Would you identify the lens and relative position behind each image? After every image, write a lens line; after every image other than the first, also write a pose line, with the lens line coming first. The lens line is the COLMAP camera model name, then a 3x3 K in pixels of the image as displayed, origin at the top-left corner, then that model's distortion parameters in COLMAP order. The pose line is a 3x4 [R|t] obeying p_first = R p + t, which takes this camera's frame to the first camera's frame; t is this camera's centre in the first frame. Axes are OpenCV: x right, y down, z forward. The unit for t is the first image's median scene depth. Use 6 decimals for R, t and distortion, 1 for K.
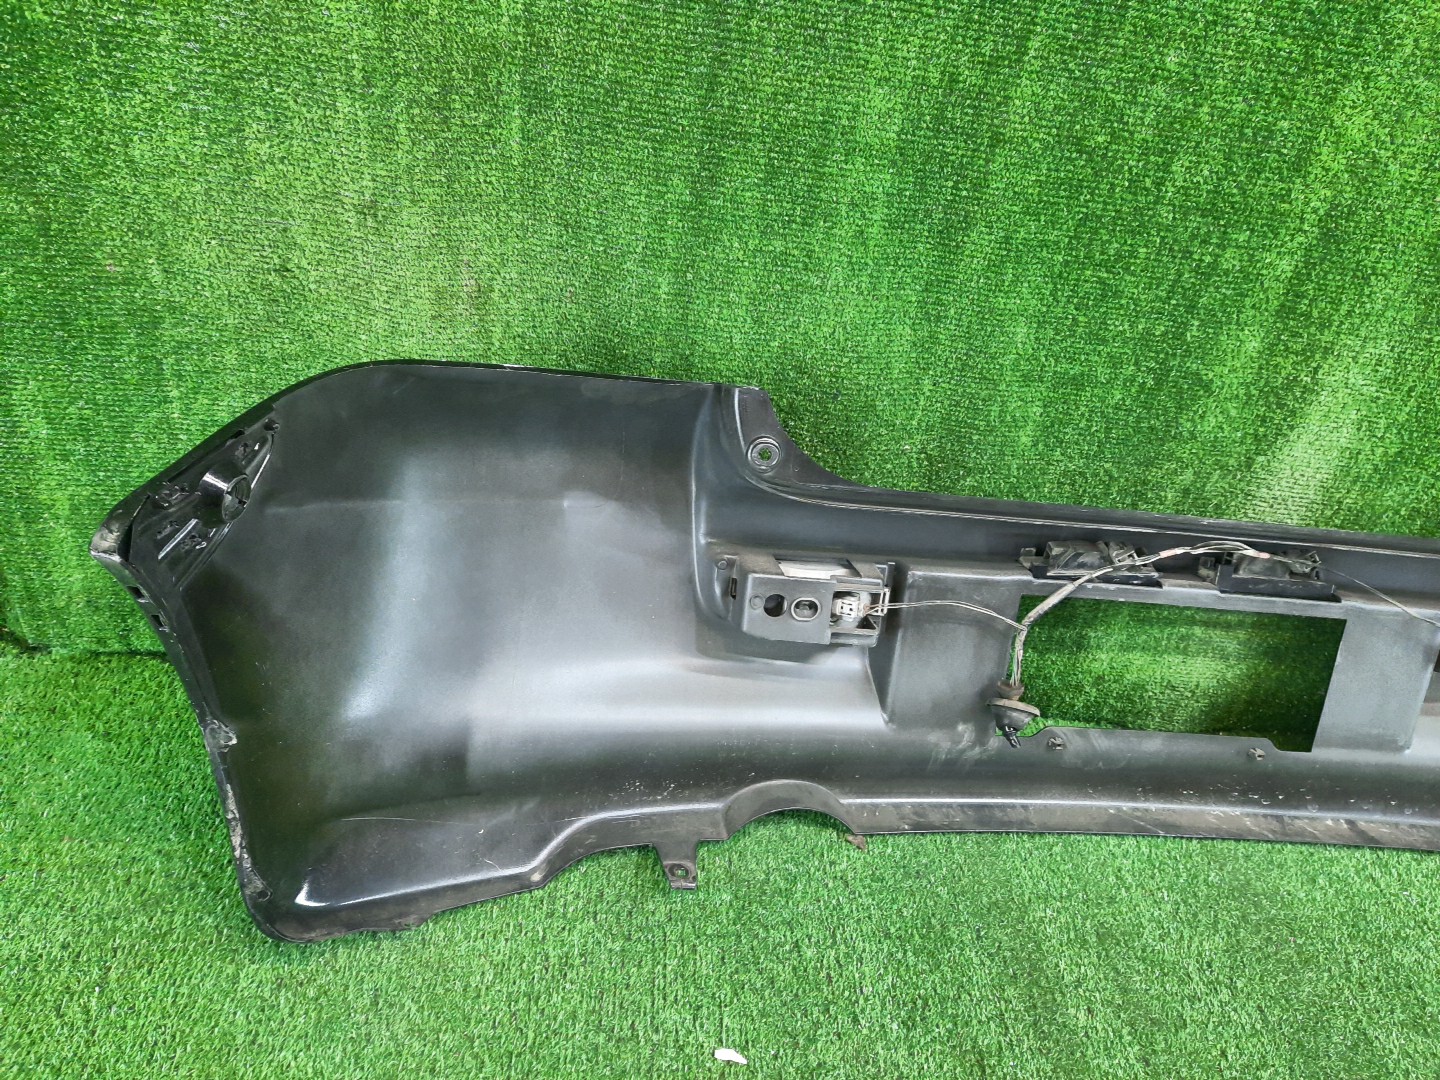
lens RADIAL K [[1107.9, 0, 706.5], [0, 1107.9, 547.4], [0, 0, 1]] dist [0.067116, -0.034038]
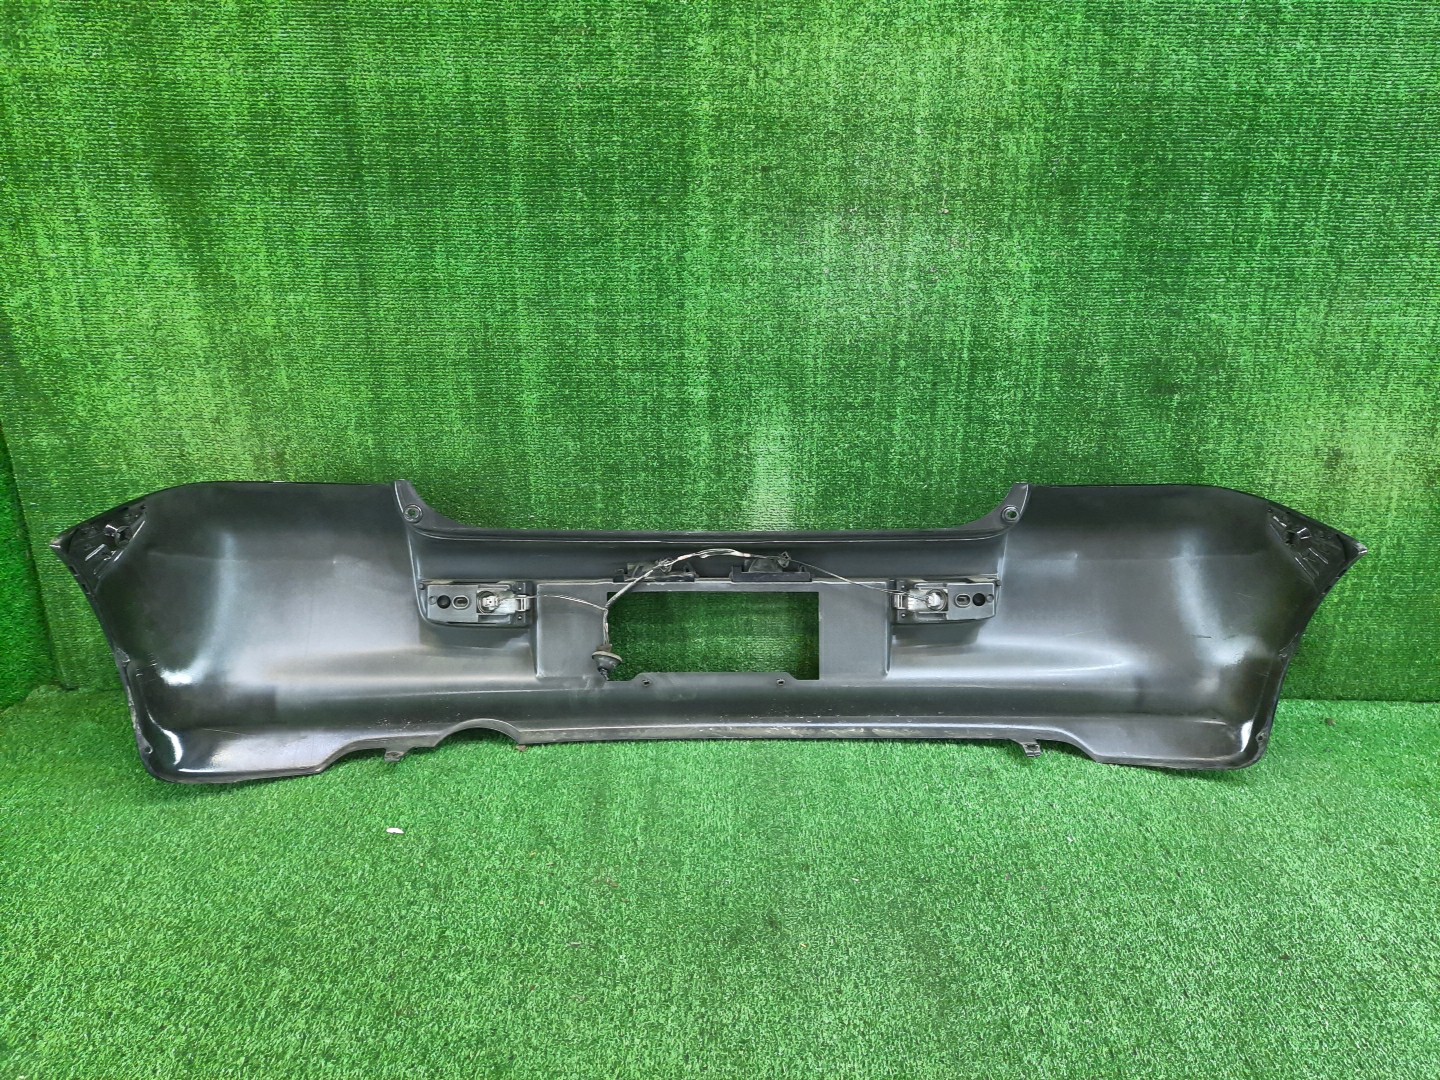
lens RADIAL K [[1107.9, 0, 694.2], [0, 1107.9, 516.1], [0, 0, 1]] dist [0.067116, -0.034038]
pose [[0.986014, -0.123692, -0.111703, 0.692191], [0.089680, 0.958684, -0.269968, 0.450665], [0.140481, 0.256175, 0.956368, -0.722948]]
